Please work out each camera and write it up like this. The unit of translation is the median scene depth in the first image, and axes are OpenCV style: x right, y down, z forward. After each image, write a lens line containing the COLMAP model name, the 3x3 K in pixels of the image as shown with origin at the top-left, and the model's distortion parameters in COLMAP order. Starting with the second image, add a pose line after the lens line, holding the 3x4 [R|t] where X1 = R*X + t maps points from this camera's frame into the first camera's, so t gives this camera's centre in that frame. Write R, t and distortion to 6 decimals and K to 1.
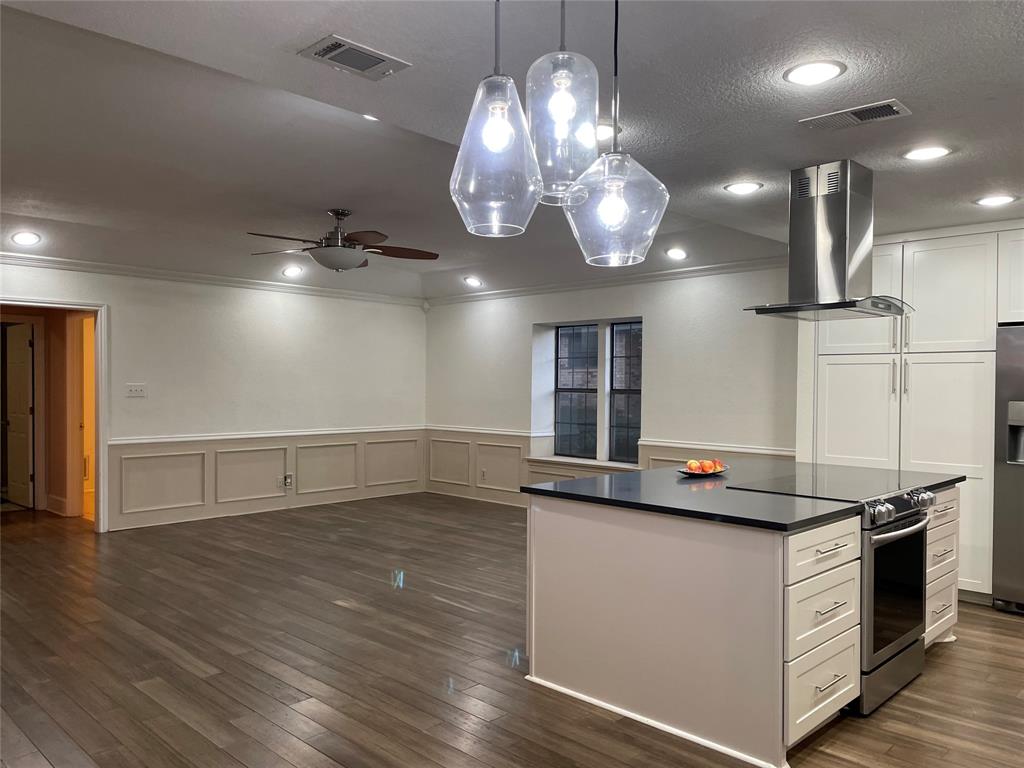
lens RADIAL K [[777.0, 0, 517.2], [0, 777.0, 389.0], [0, 0, 1]] dist [0.059178, -0.001276]
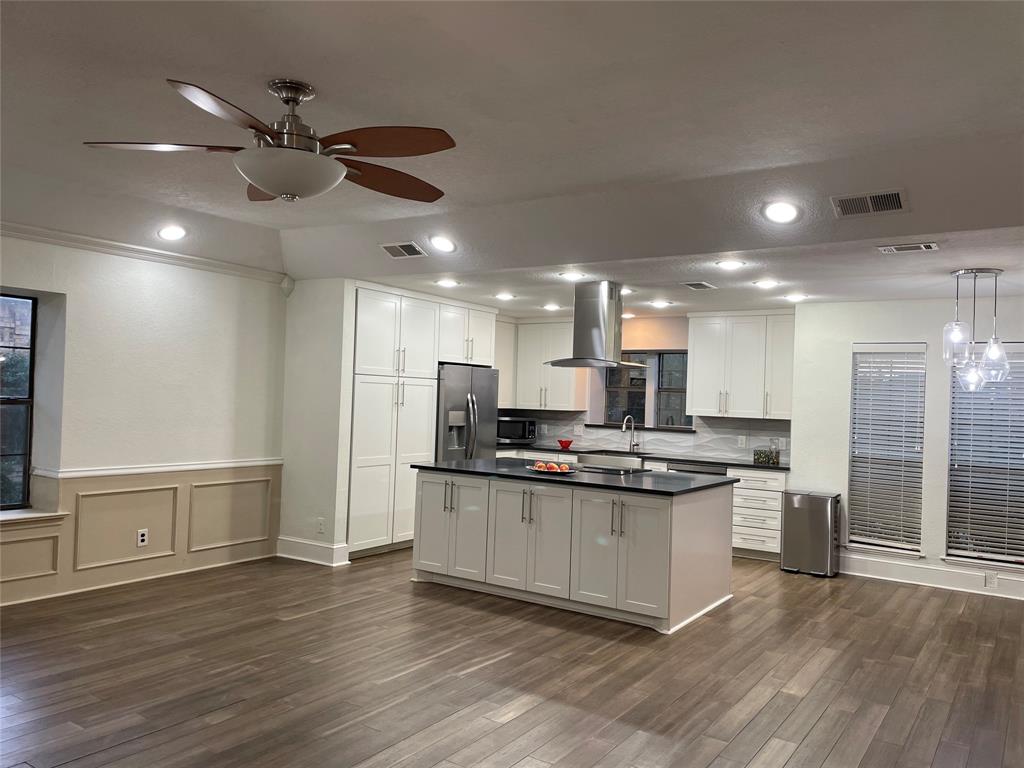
lens RADIAL K [[777.0, 0, 516.5], [0, 777.0, 386.6], [0, 0, 1]] dist [0.059178, -0.001276]
pose [[-0.182692, -0.001997, 0.983168, -0.922912], [-0.033515, 0.999429, -0.004197, -0.031425], [-0.982599, -0.033718, -0.182655, 1.107677]]
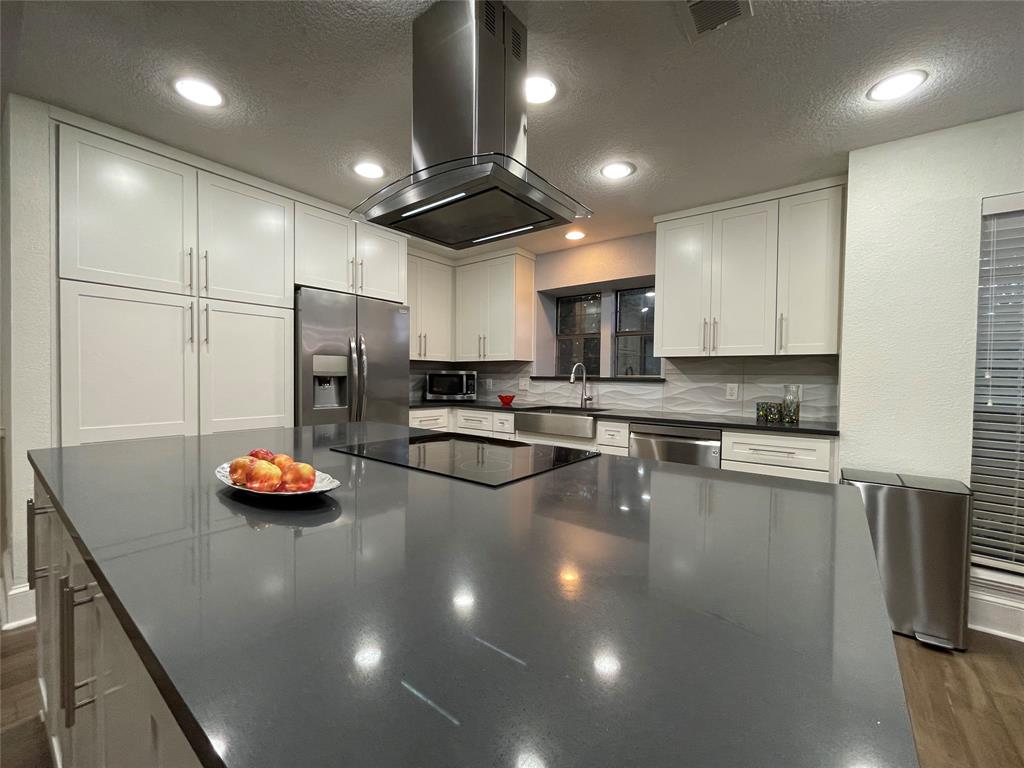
lens RADIAL K [[418.4, 0, 510.0], [0, 418.4, 388.1], [0, 0, 1]] dist [0.001140, 0.000363]
pose [[-0.109697, -0.038810, 0.993207, -0.009995], [-0.011628, 0.999219, 0.037761, 0.034783], [-0.993897, -0.007407, -0.110063, 0.752455]]
